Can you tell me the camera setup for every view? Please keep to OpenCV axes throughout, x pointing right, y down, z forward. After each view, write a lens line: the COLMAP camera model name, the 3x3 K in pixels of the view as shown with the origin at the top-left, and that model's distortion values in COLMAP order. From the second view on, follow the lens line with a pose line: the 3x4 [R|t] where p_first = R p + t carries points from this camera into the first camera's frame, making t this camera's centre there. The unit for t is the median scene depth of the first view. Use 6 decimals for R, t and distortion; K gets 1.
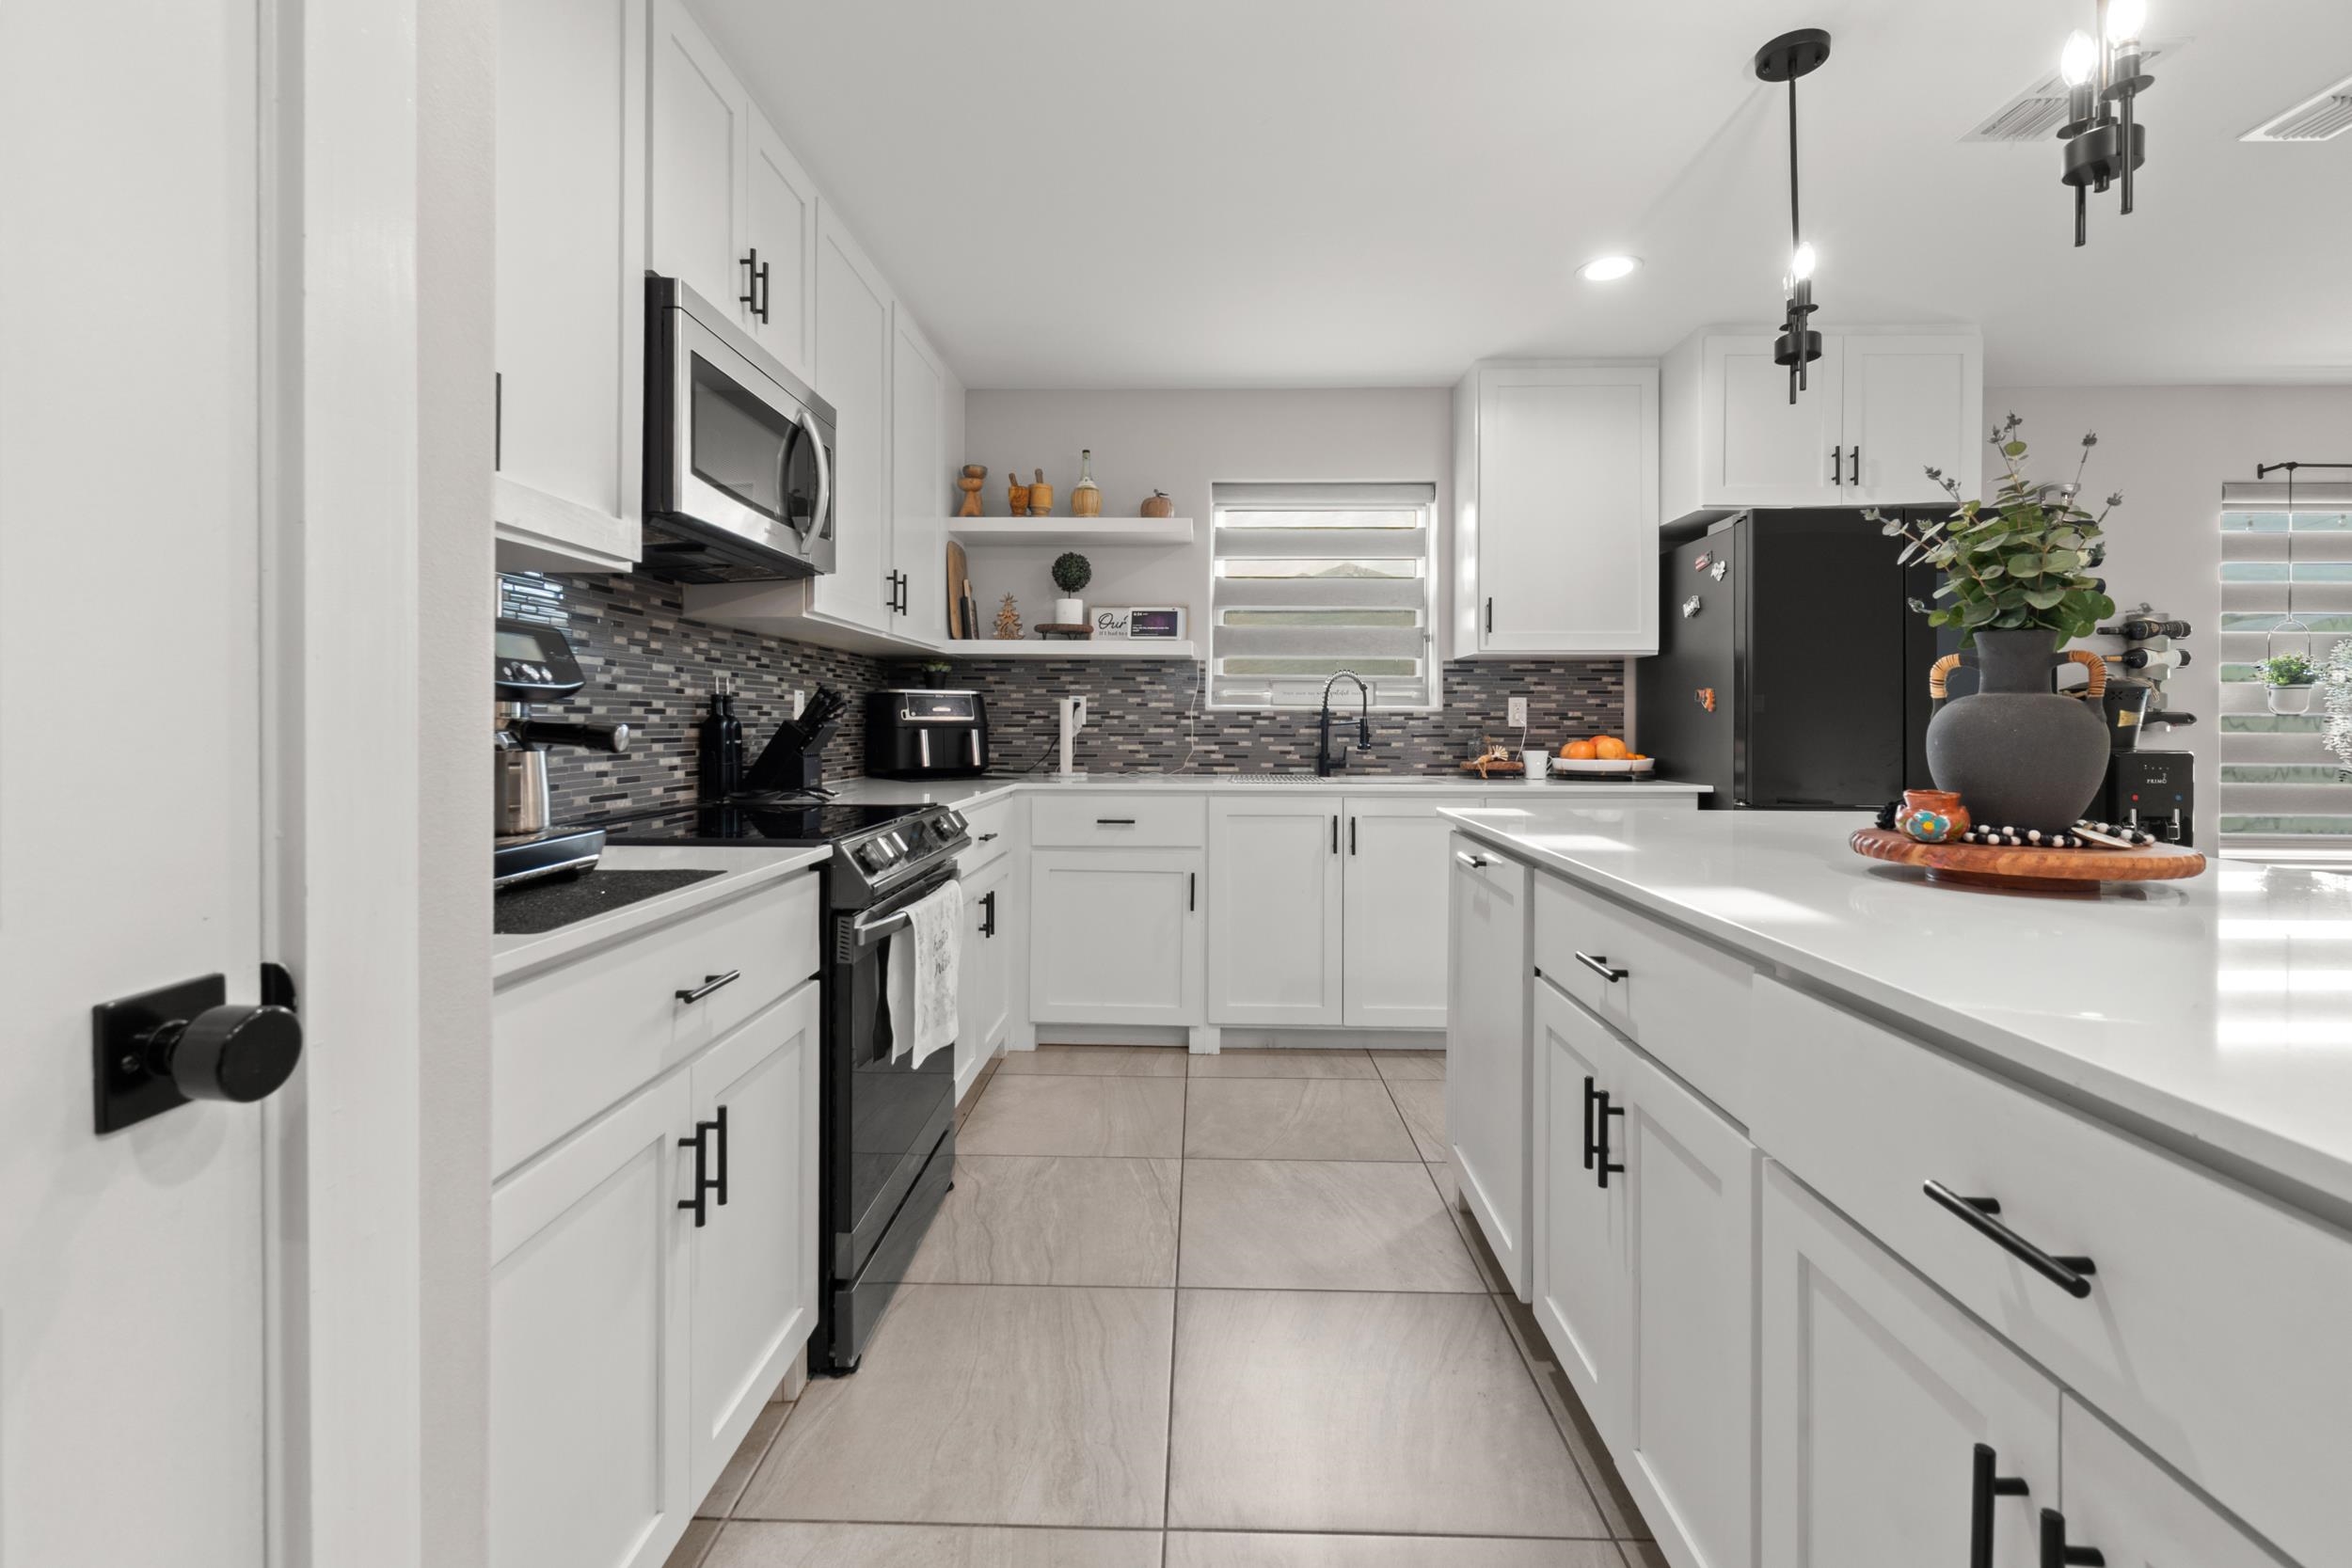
lens RADIAL K [[1055.3, 0, 1169.4], [0, 1055.3, 722.2], [0, 0, 1]] dist [-0.002528, -0.000187]
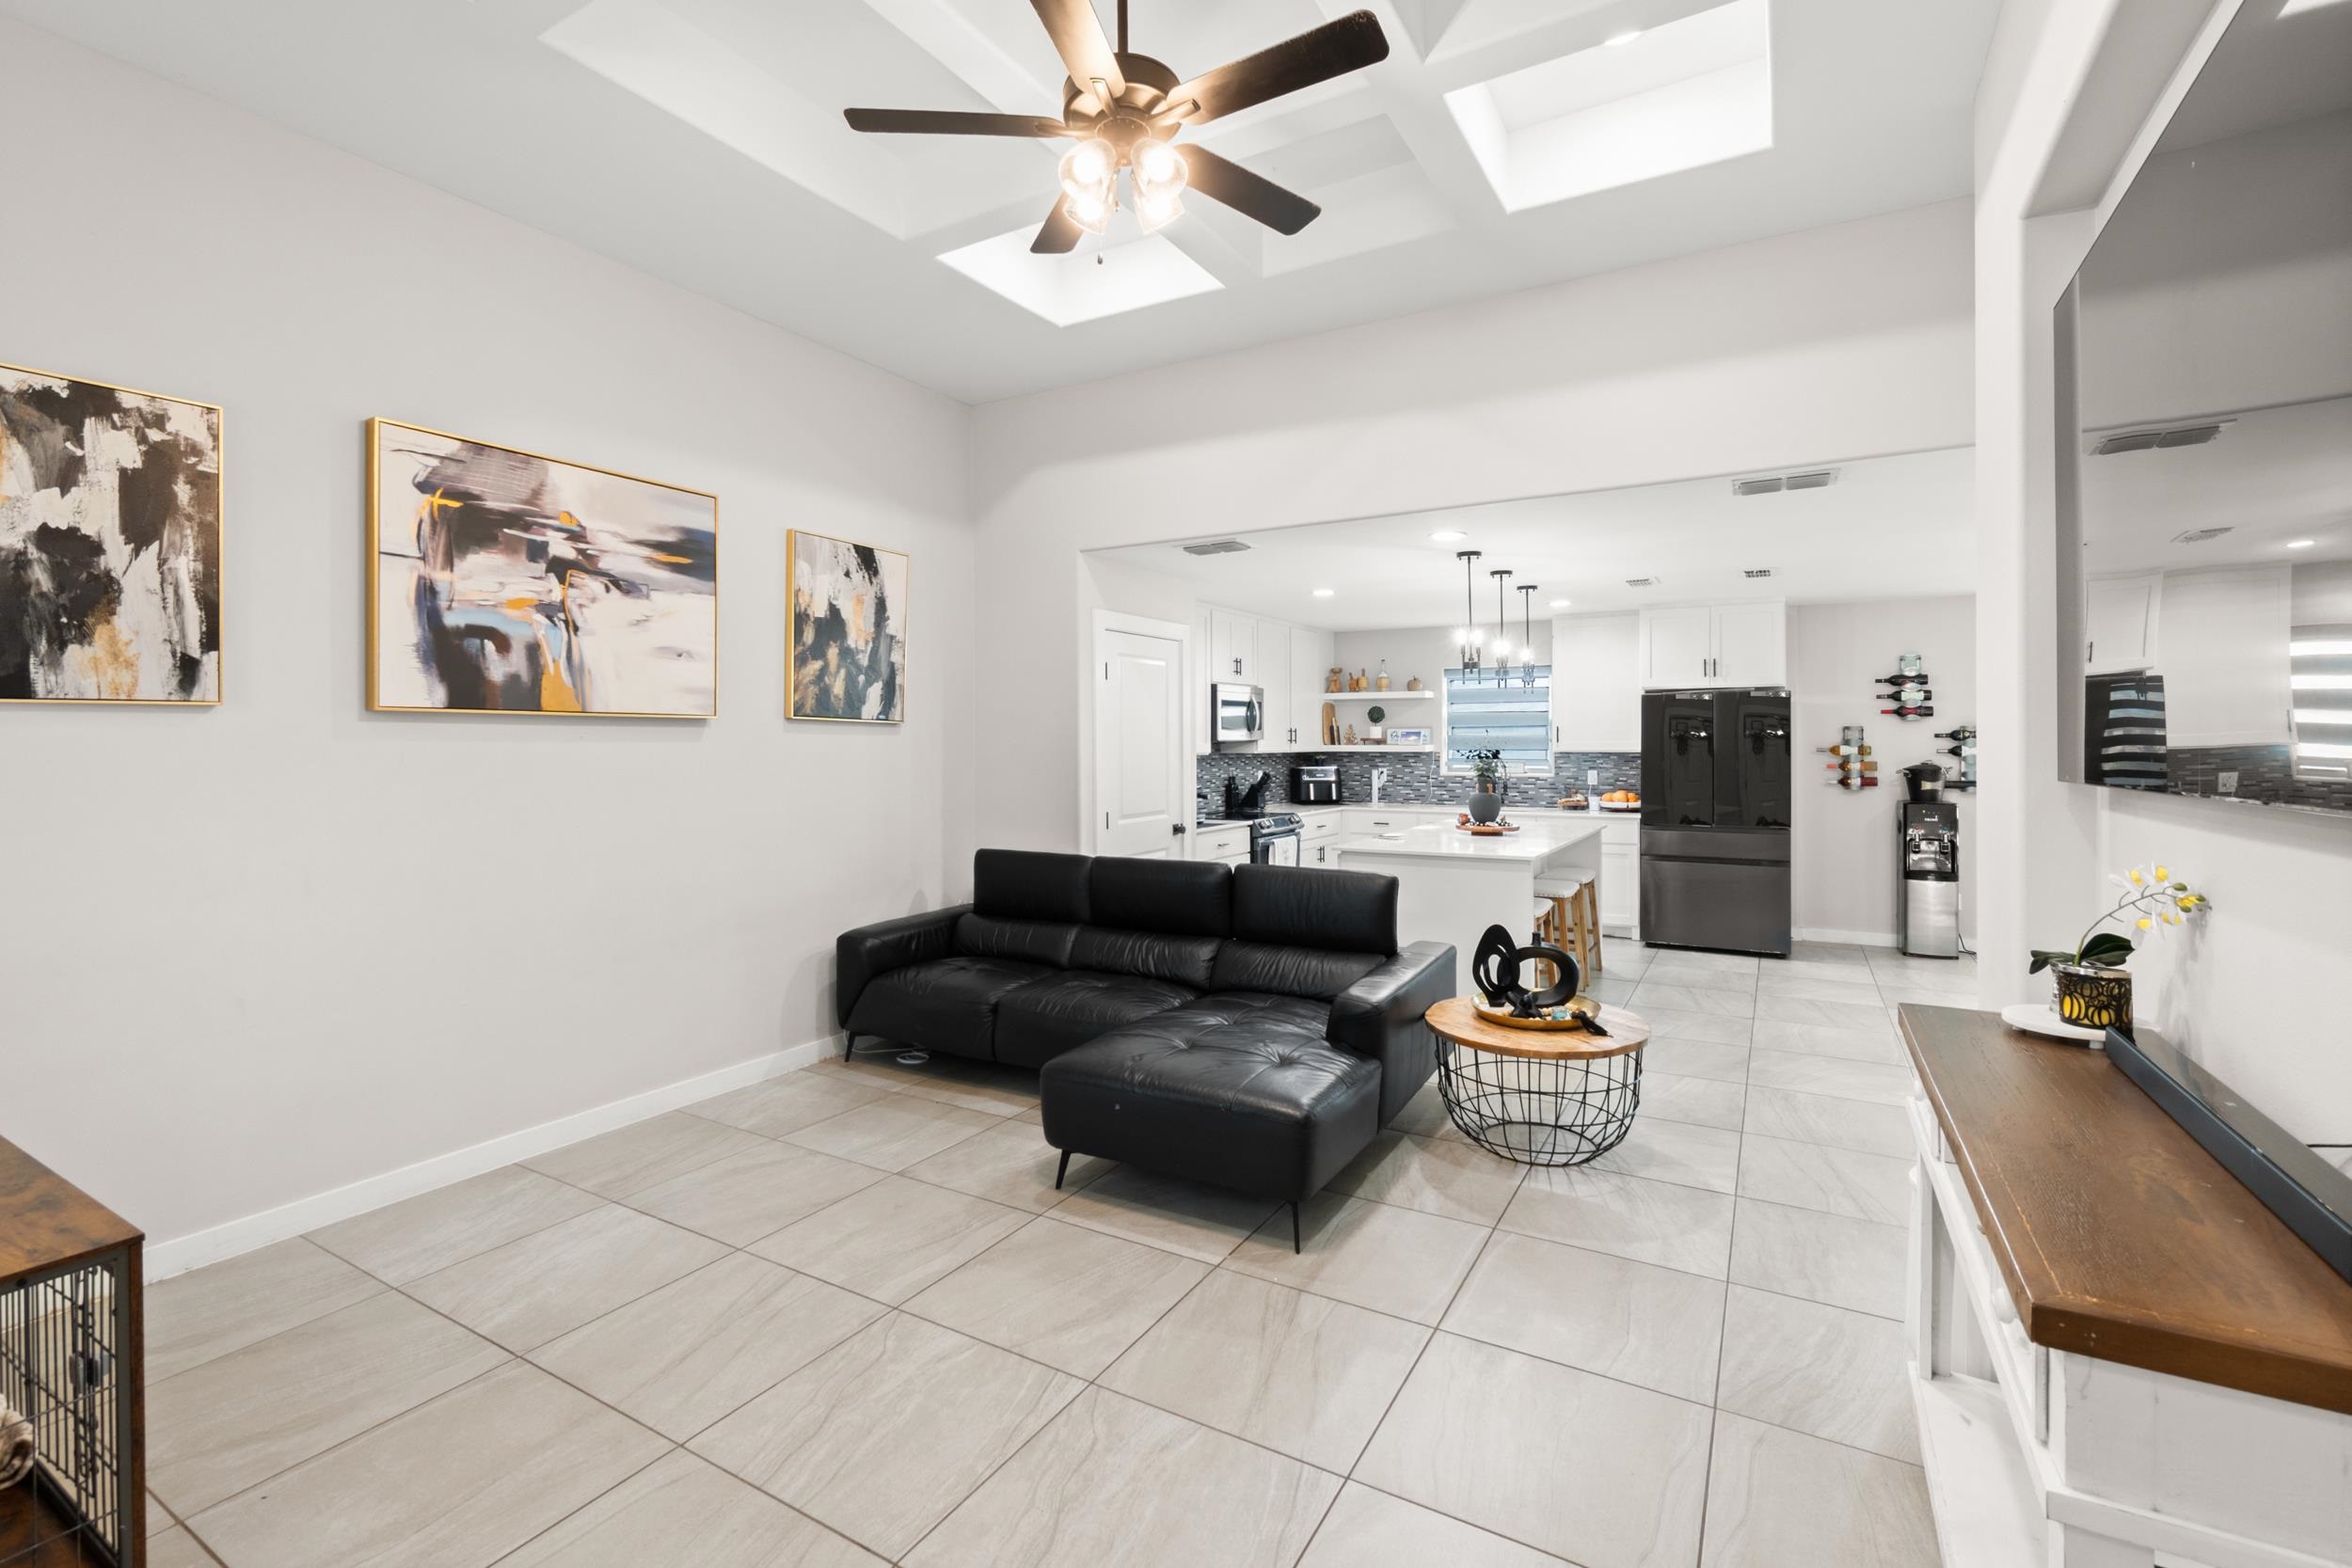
lens RADIAL K [[1034.0, 0, 1177.5], [0, 1034.0, 735.1], [0, 0, 1]] dist [-0.000531, -0.000344]
pose [[0.885123, -0.009770, -0.465255, 0.569840], [0.004919, 0.999920, -0.011639, -0.074950], [0.465331, 0.008014, 0.885100, -1.187441]]
